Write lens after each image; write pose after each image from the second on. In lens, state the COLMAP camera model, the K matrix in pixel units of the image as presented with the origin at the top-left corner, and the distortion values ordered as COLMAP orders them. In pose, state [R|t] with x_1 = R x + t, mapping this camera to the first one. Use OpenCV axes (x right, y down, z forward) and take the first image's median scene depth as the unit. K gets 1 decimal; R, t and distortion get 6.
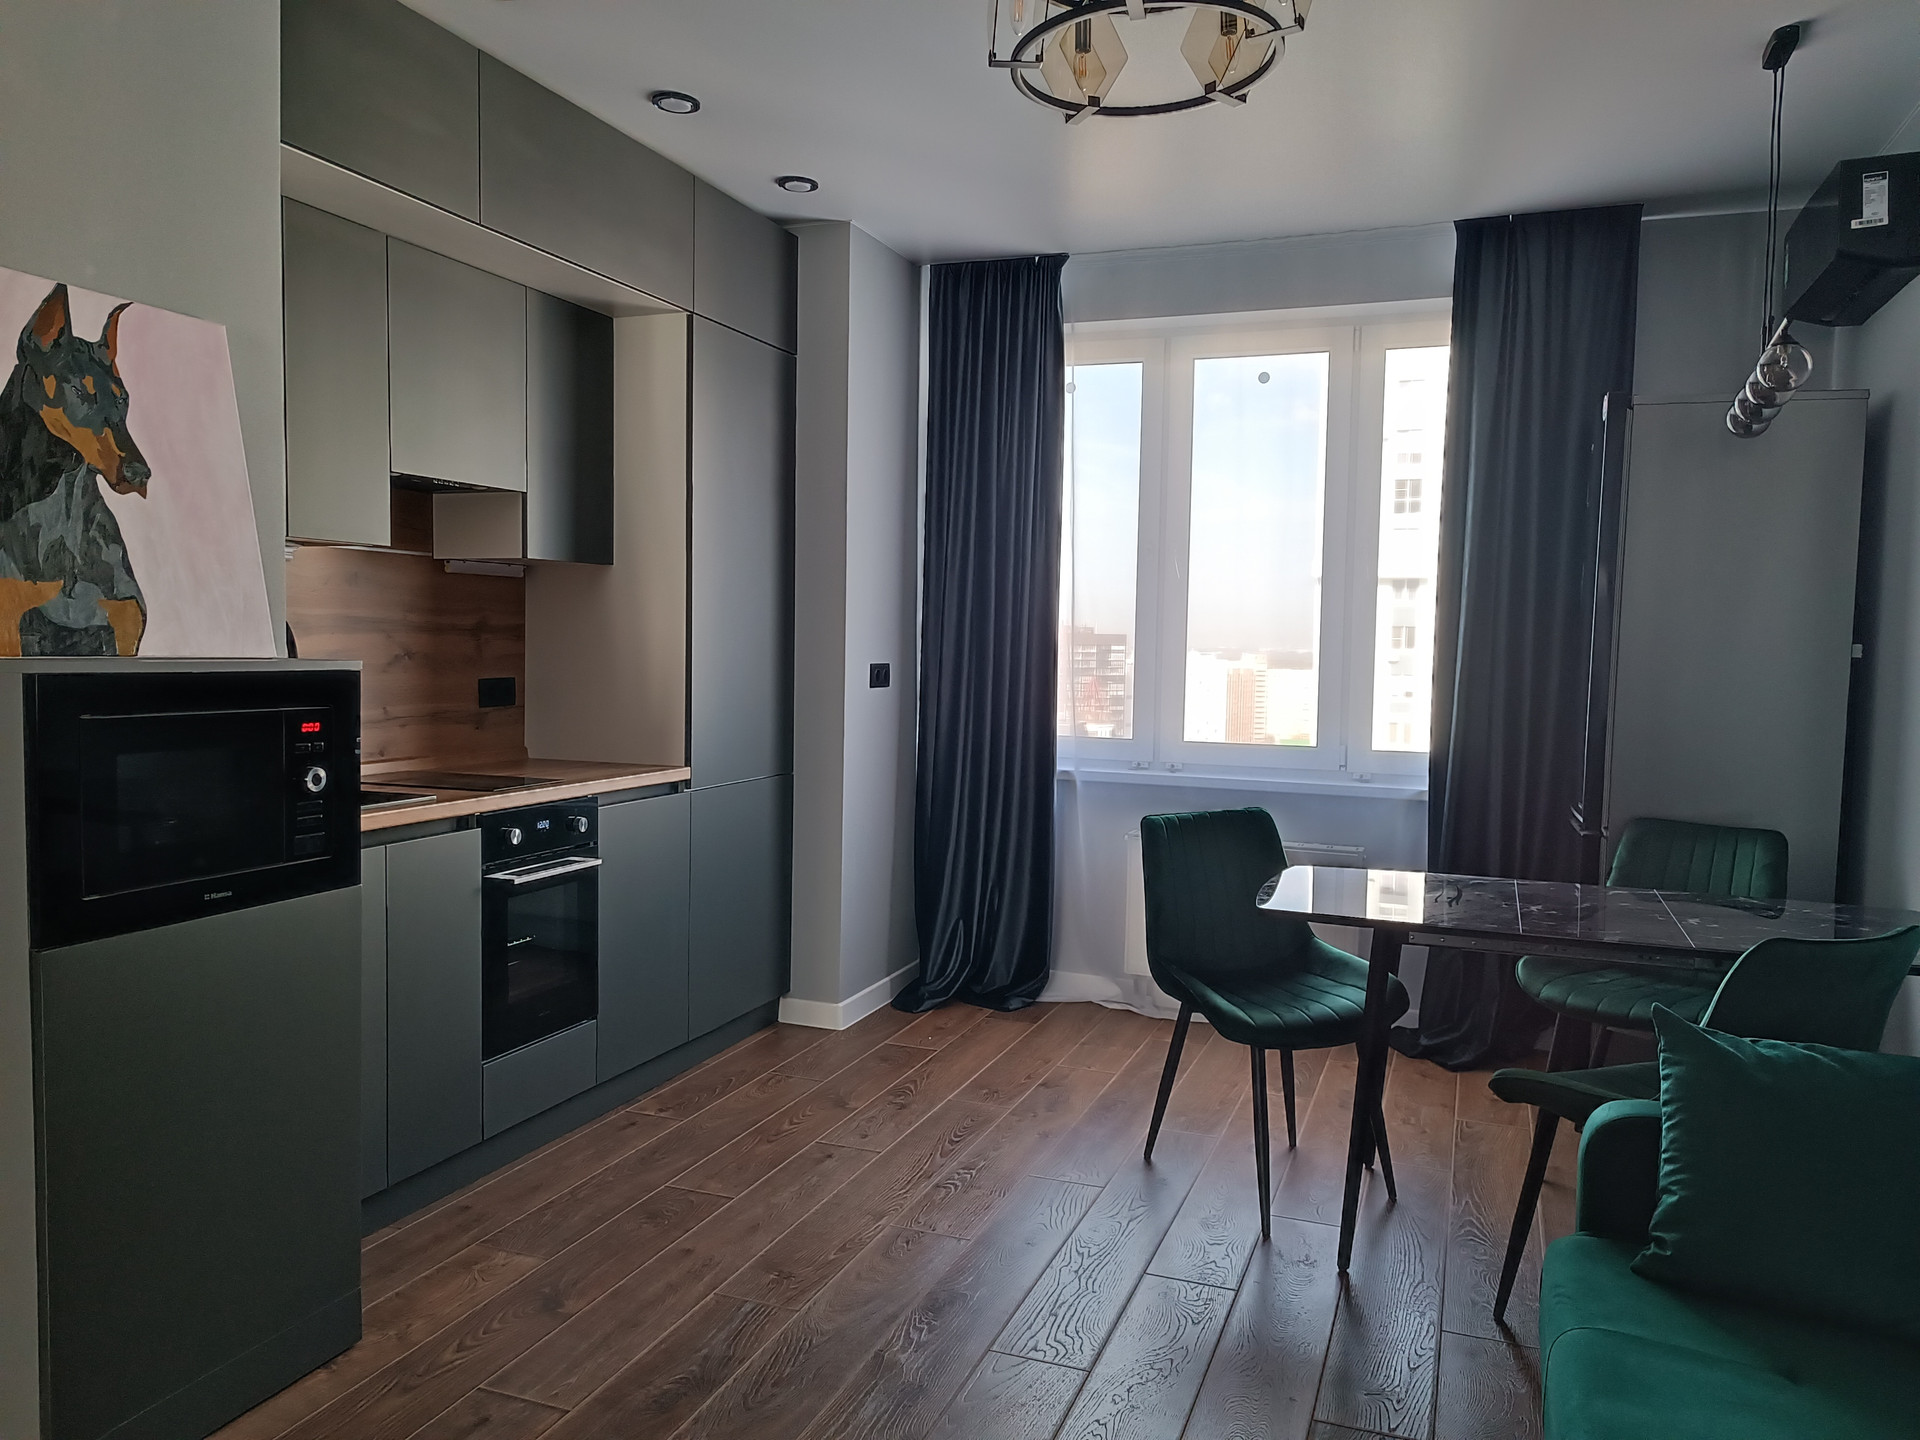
lens RADIAL K [[1399.0, 0, 960.0], [0, 1399.0, 720.0], [0, 0, 1]] dist [0.047798, -0.050308]
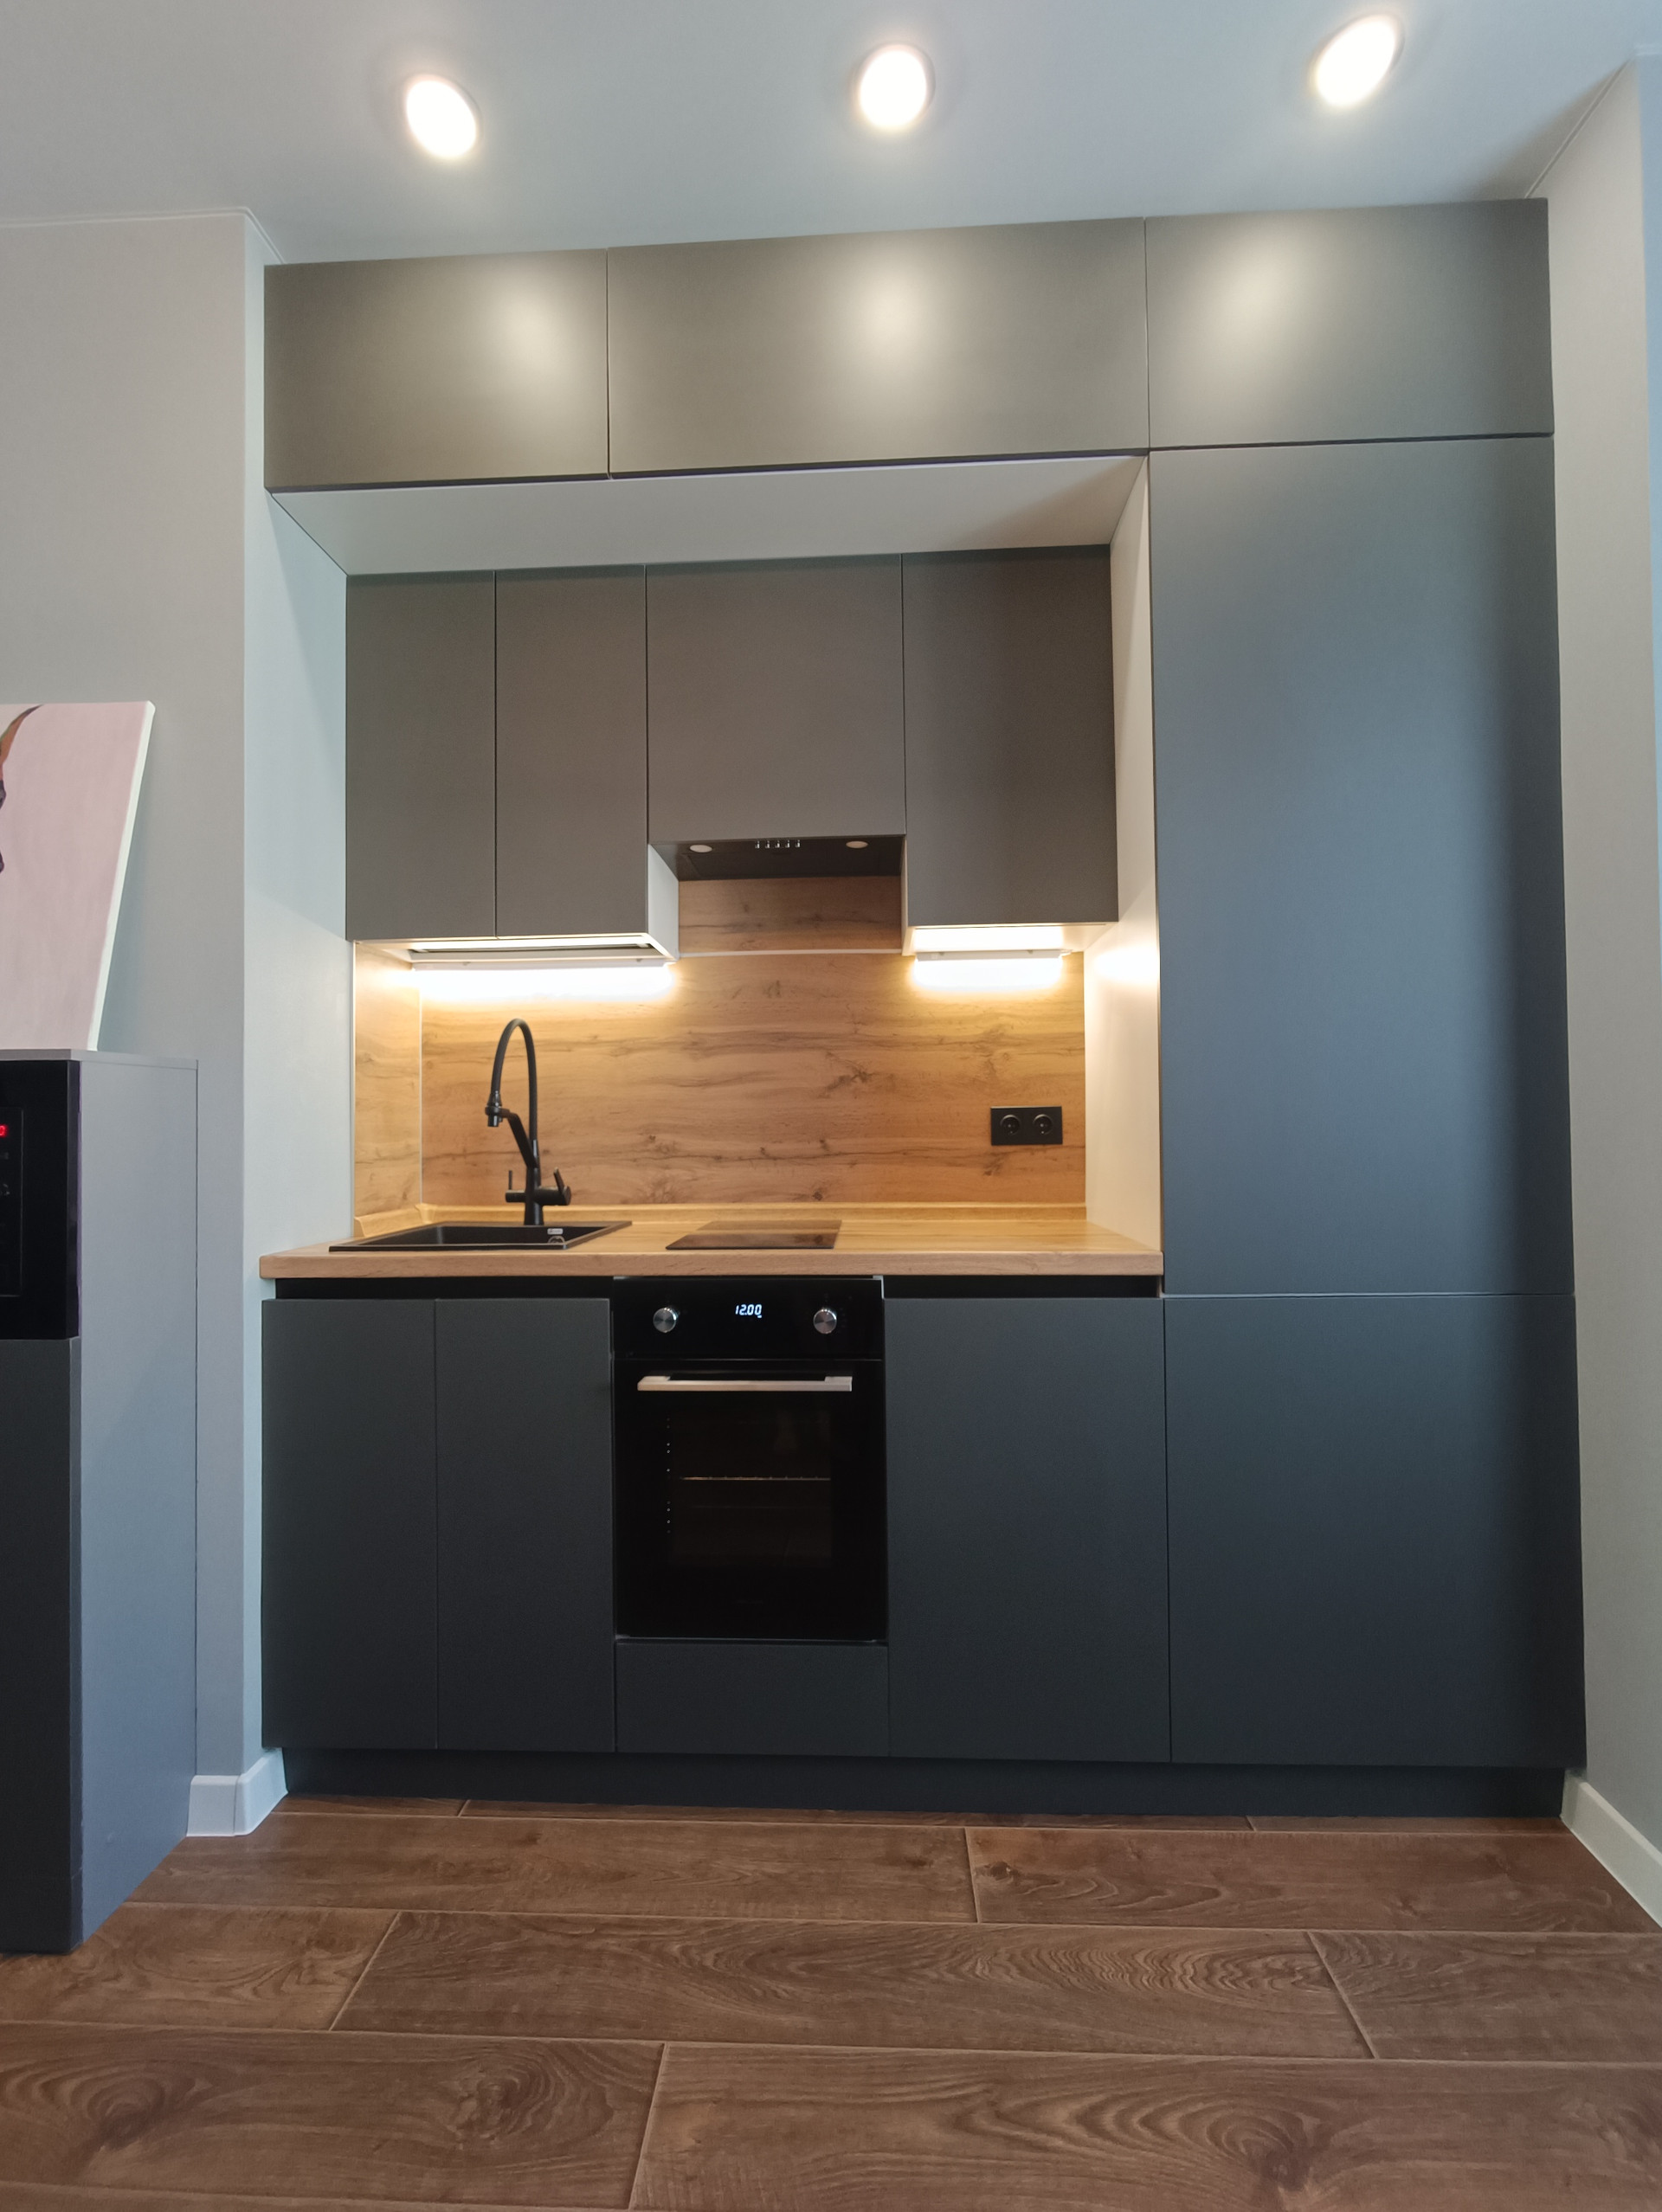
lens RADIAL K [[1002.8, 0, 831.9], [0, 1002.8, 1114.6], [0, 0, 1]] dist [-0.001880, 0.000539]
pose [[0.309765, -0.035366, -0.950155, 0.174196], [-0.036118, 0.998149, -0.048927, 0.004890], [0.950127, 0.049473, 0.307915, 0.936512]]
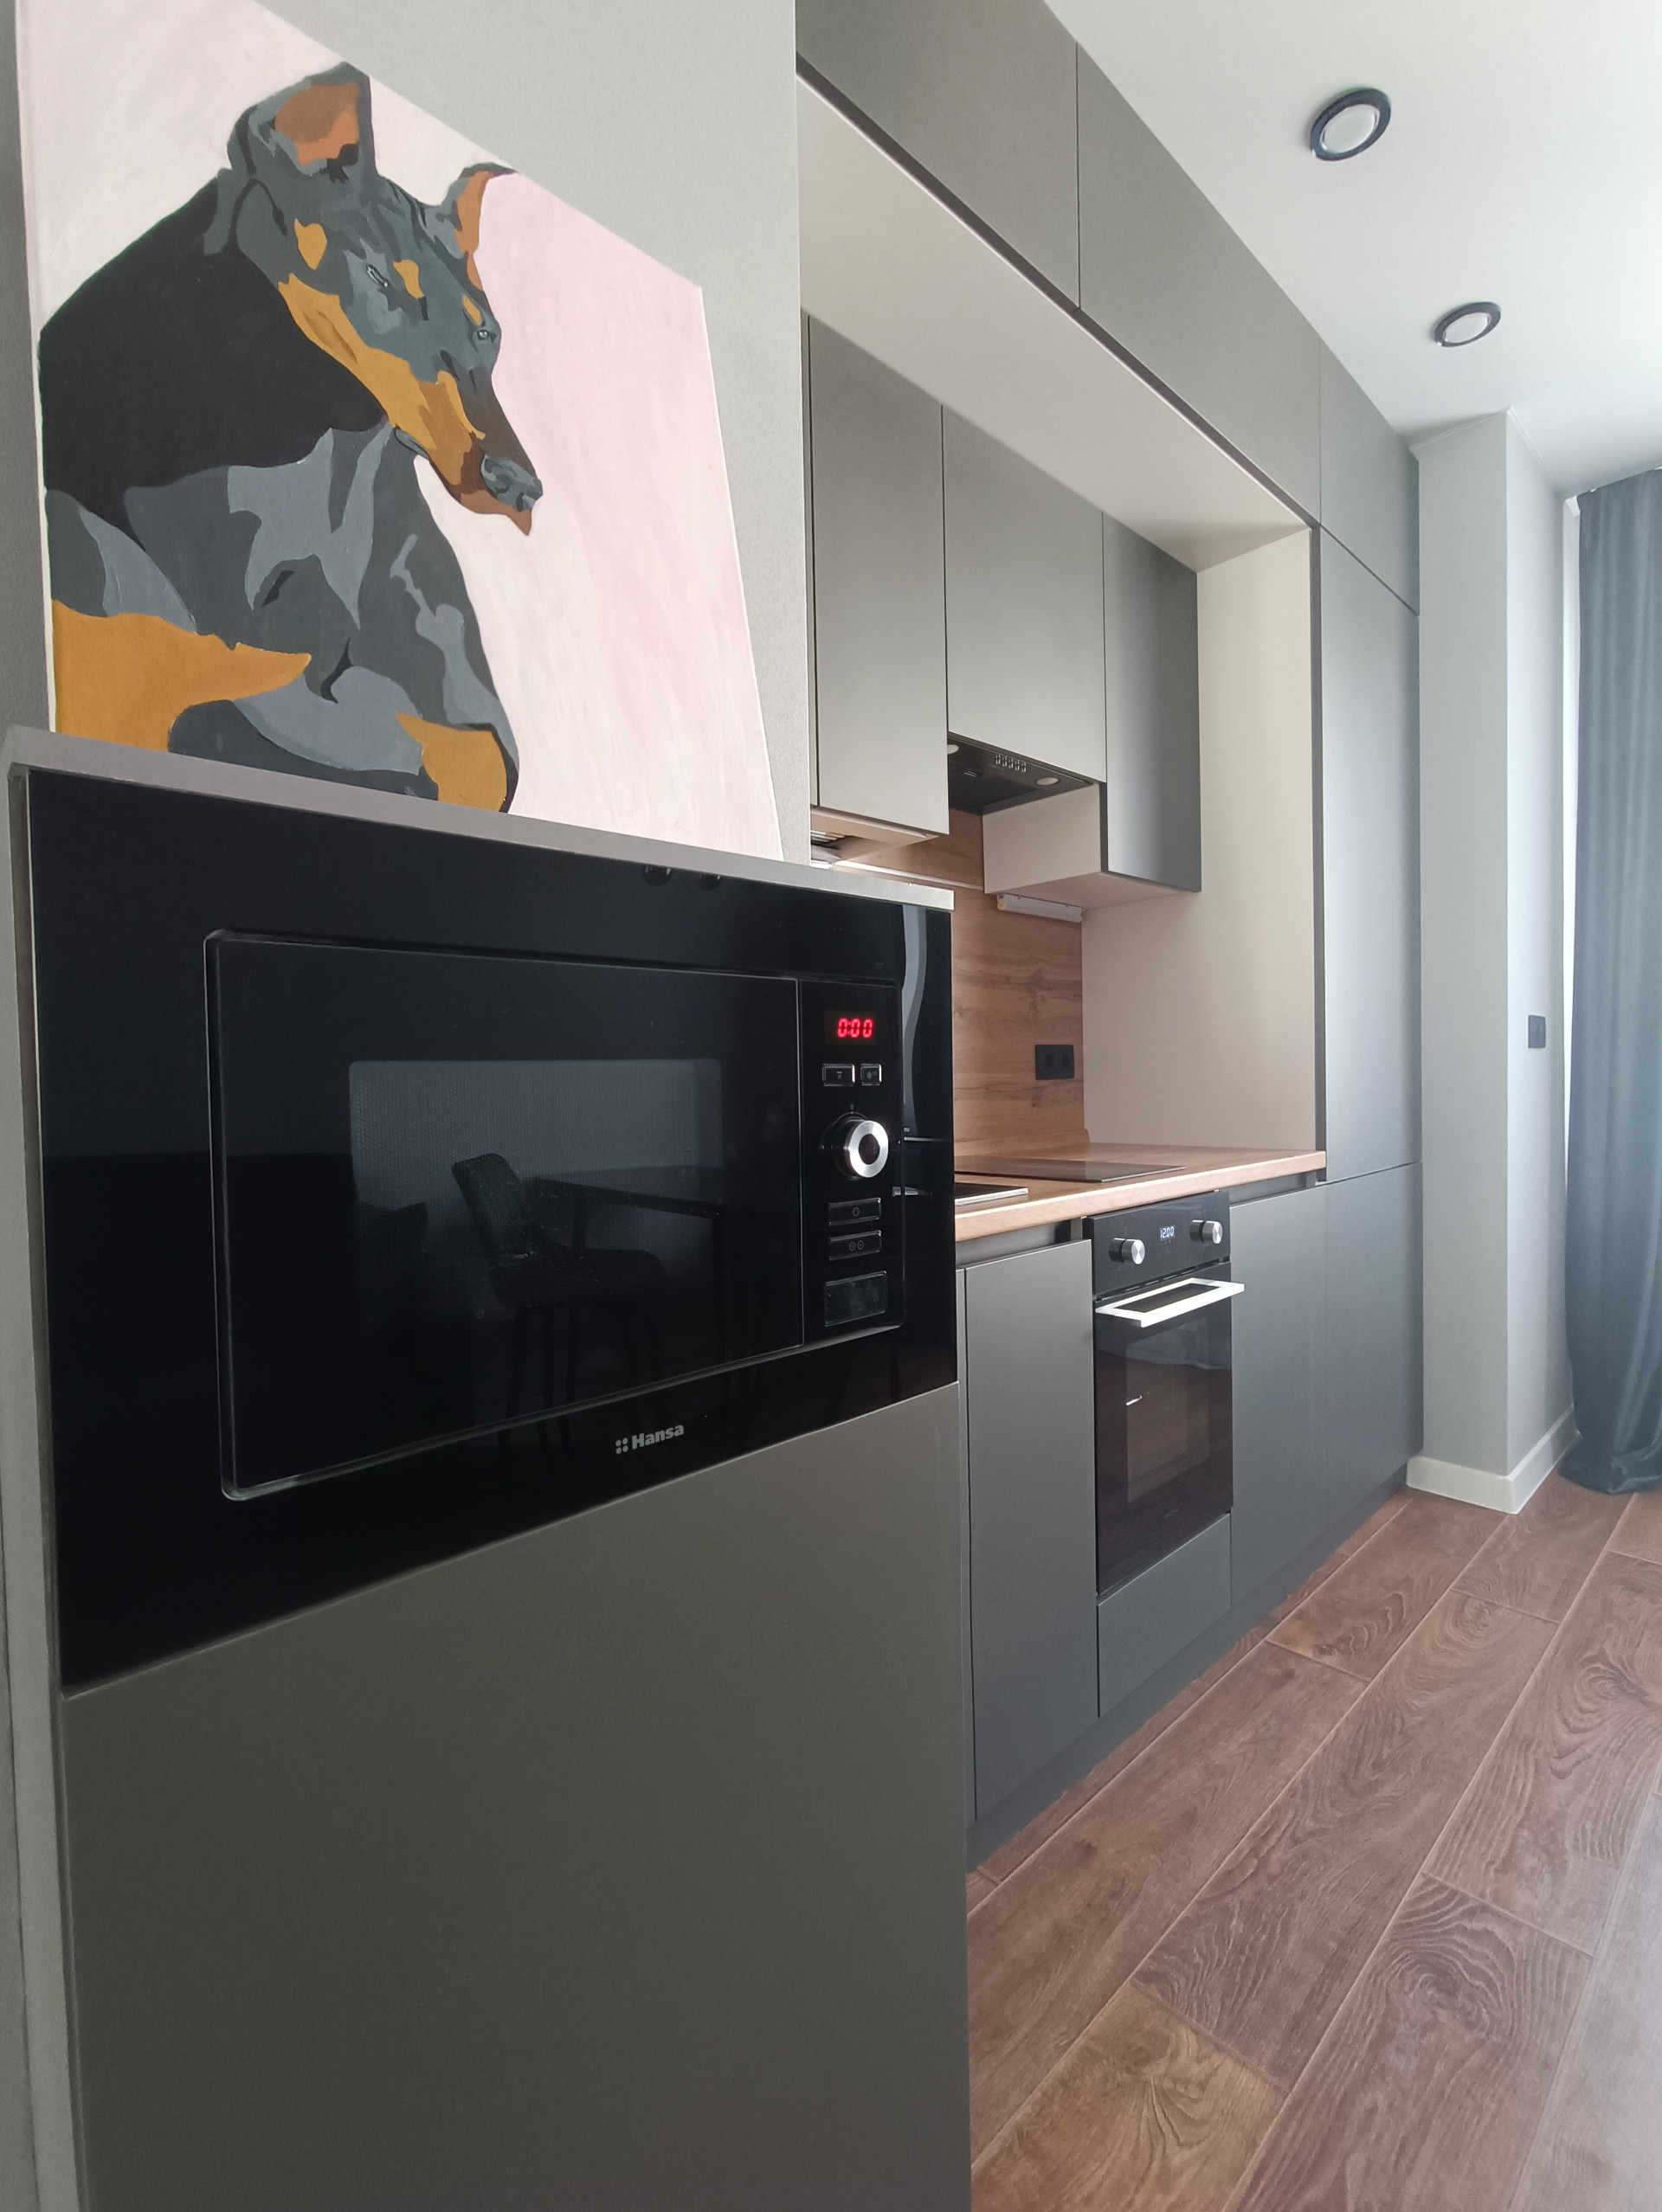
lens RADIAL K [[1007.8, 0, 831.0], [0, 1007.8, 1106.0], [0, 0, 1]] dist [0.000695, -0.000210]
pose [[0.900770, -0.025016, -0.433576, -0.242993], [0.012992, 0.999445, -0.030675, 0.028376], [0.434103, 0.021998, 0.900595, 0.522920]]
